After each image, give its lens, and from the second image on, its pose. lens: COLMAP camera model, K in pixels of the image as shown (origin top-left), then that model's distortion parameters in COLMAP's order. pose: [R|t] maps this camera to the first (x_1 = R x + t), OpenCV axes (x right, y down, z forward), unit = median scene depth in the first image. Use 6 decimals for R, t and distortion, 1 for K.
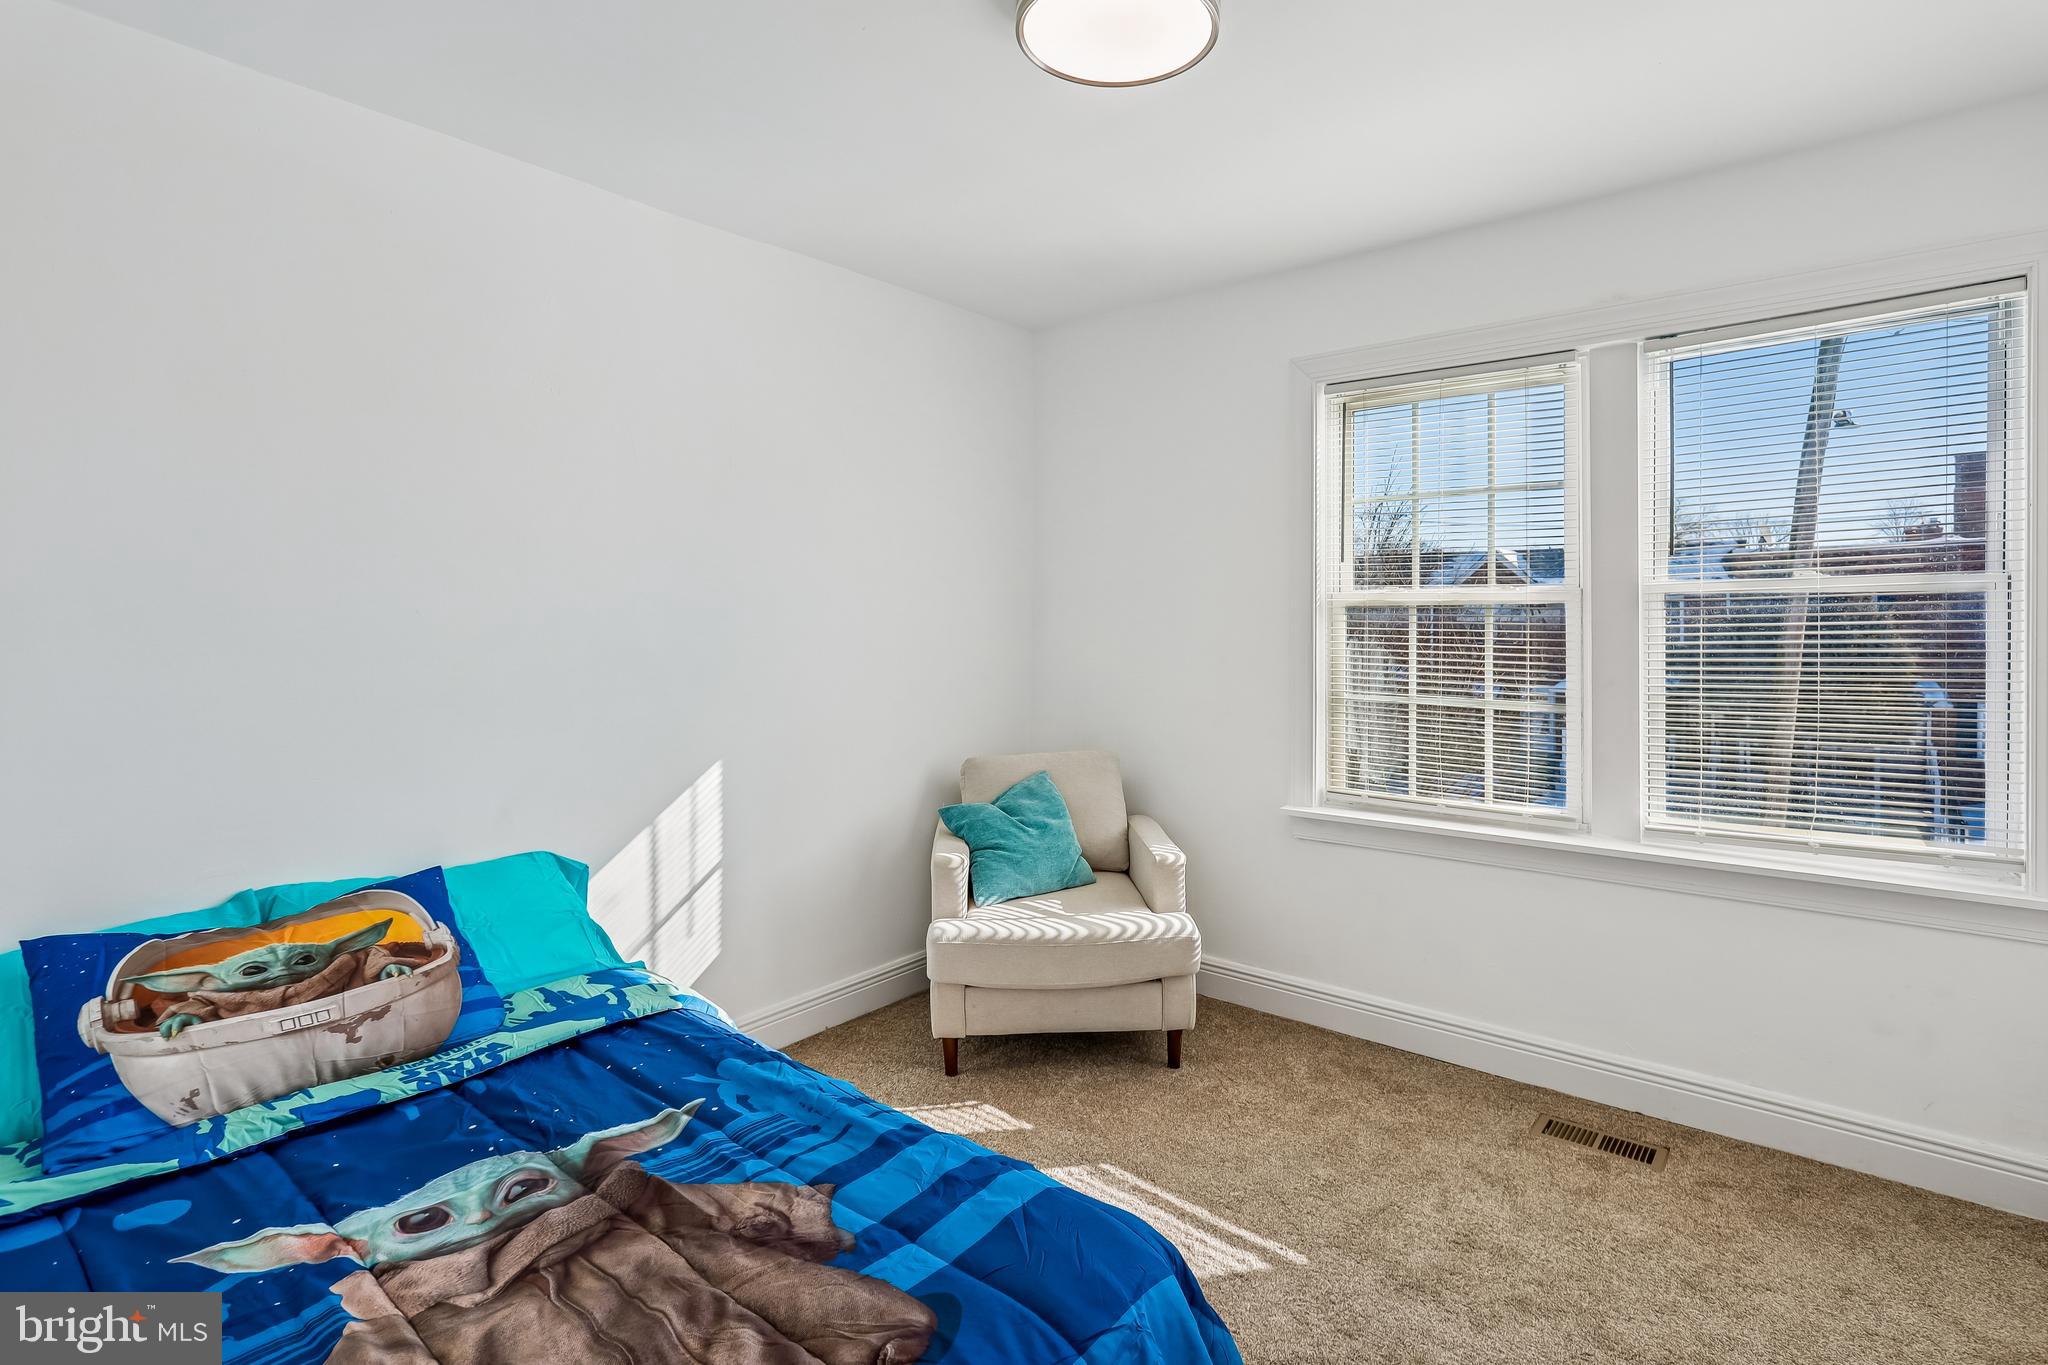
lens RADIAL K [[1005.6, 0, 1047.5], [0, 1005.6, 615.4], [0, 0, 1]] dist [-0.004889, -0.000561]
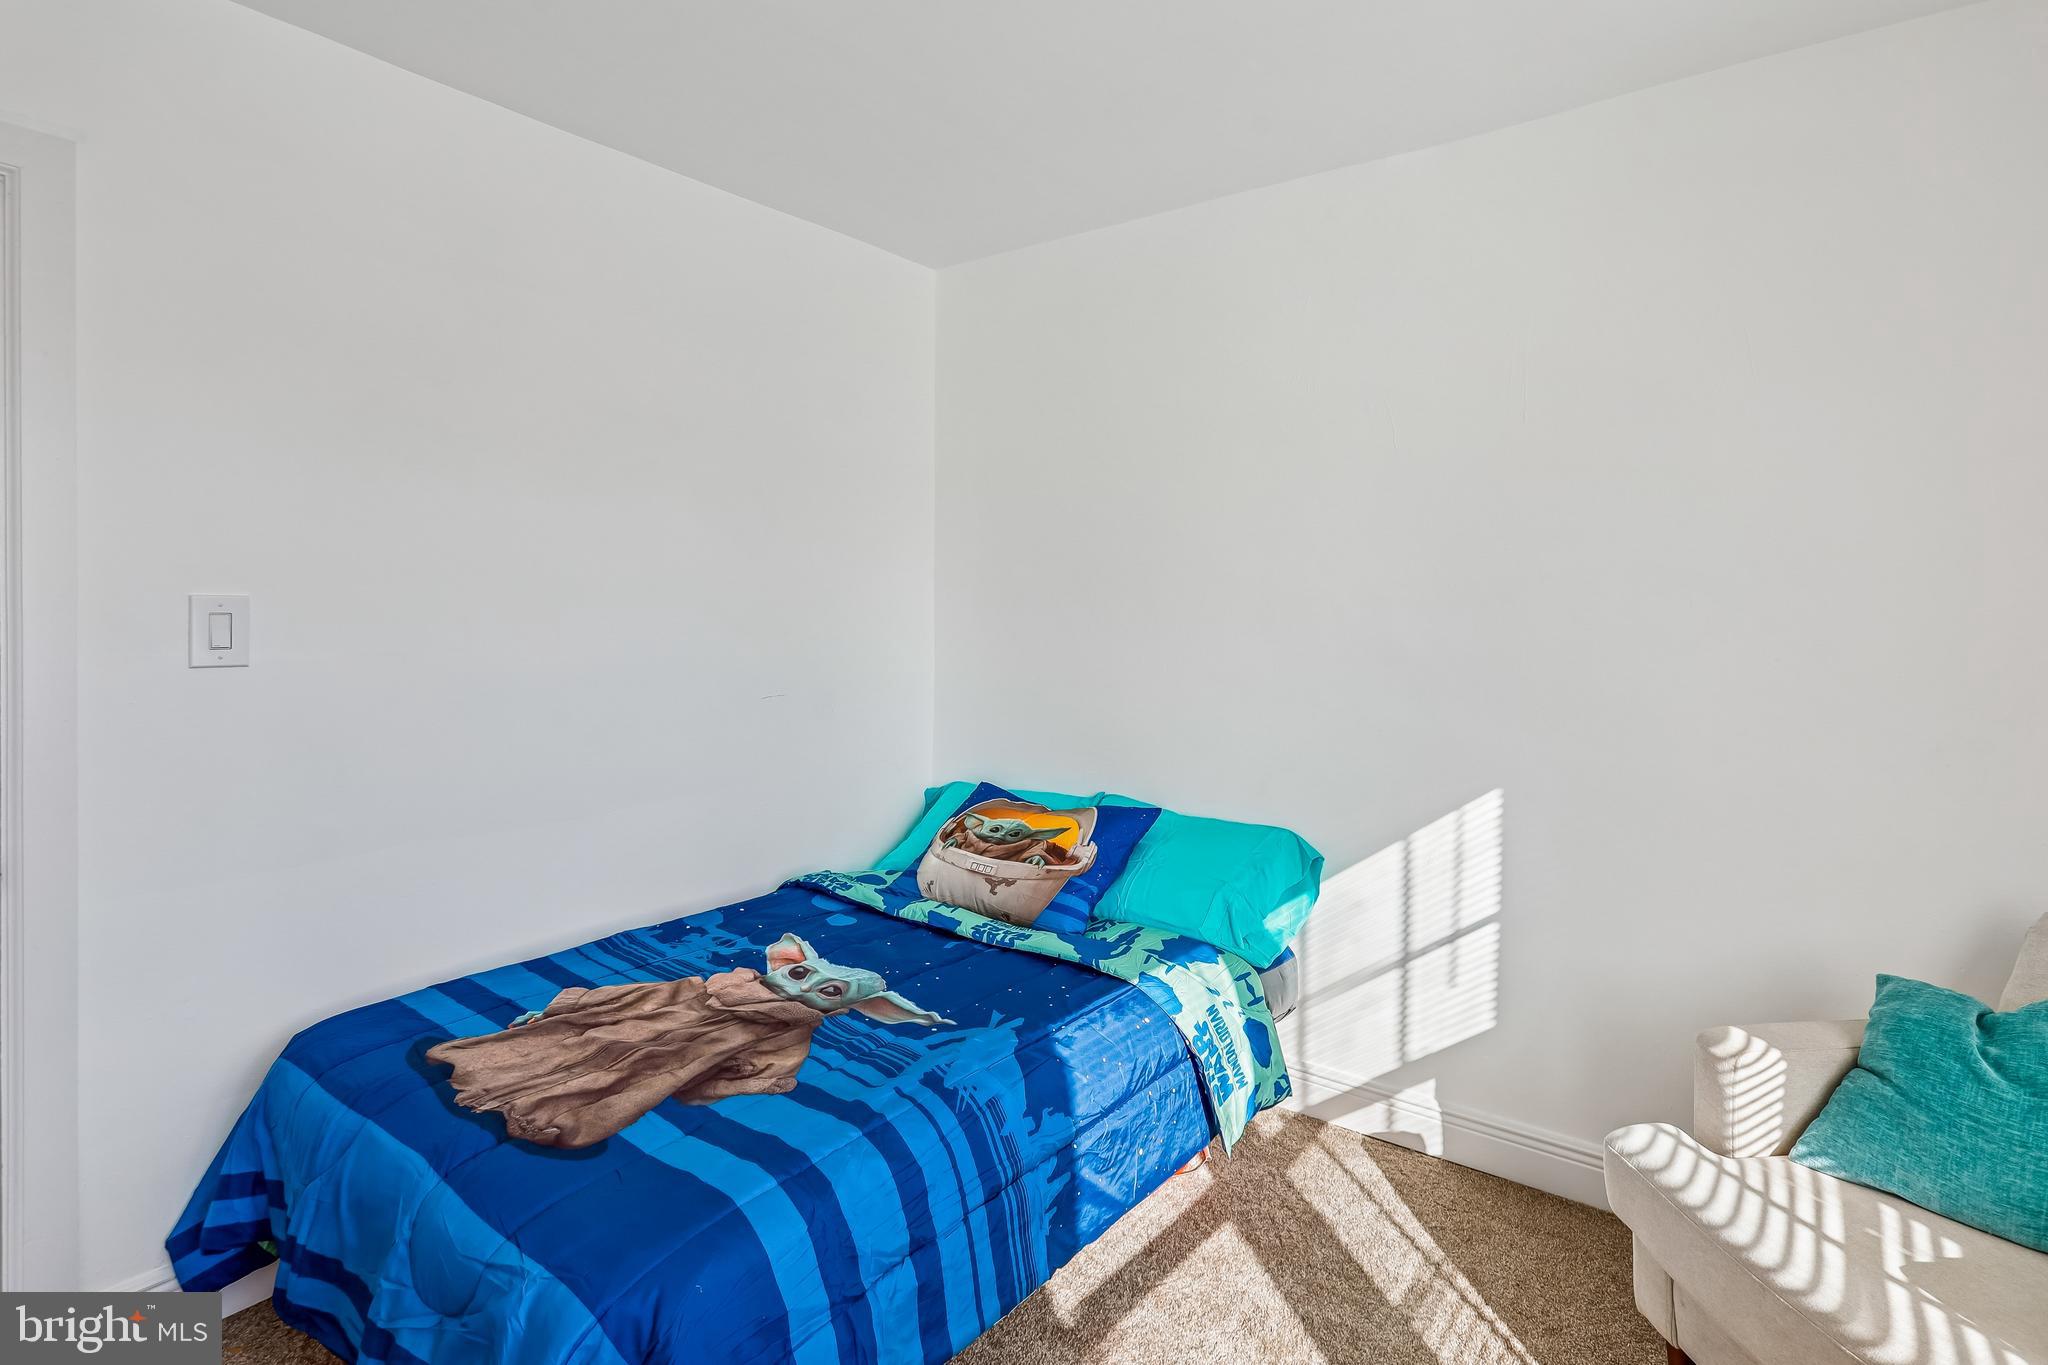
lens RADIAL K [[996.1, 0, 1022.0], [0, 996.1, 618.2], [0, 0, 1]] dist [0.009624, -0.000087]
pose [[0.026682, 0.018063, -0.999481, 0.473807], [-0.005589, 0.999824, 0.017920, -0.004135], [0.999628, 0.005108, 0.026778, 0.616515]]
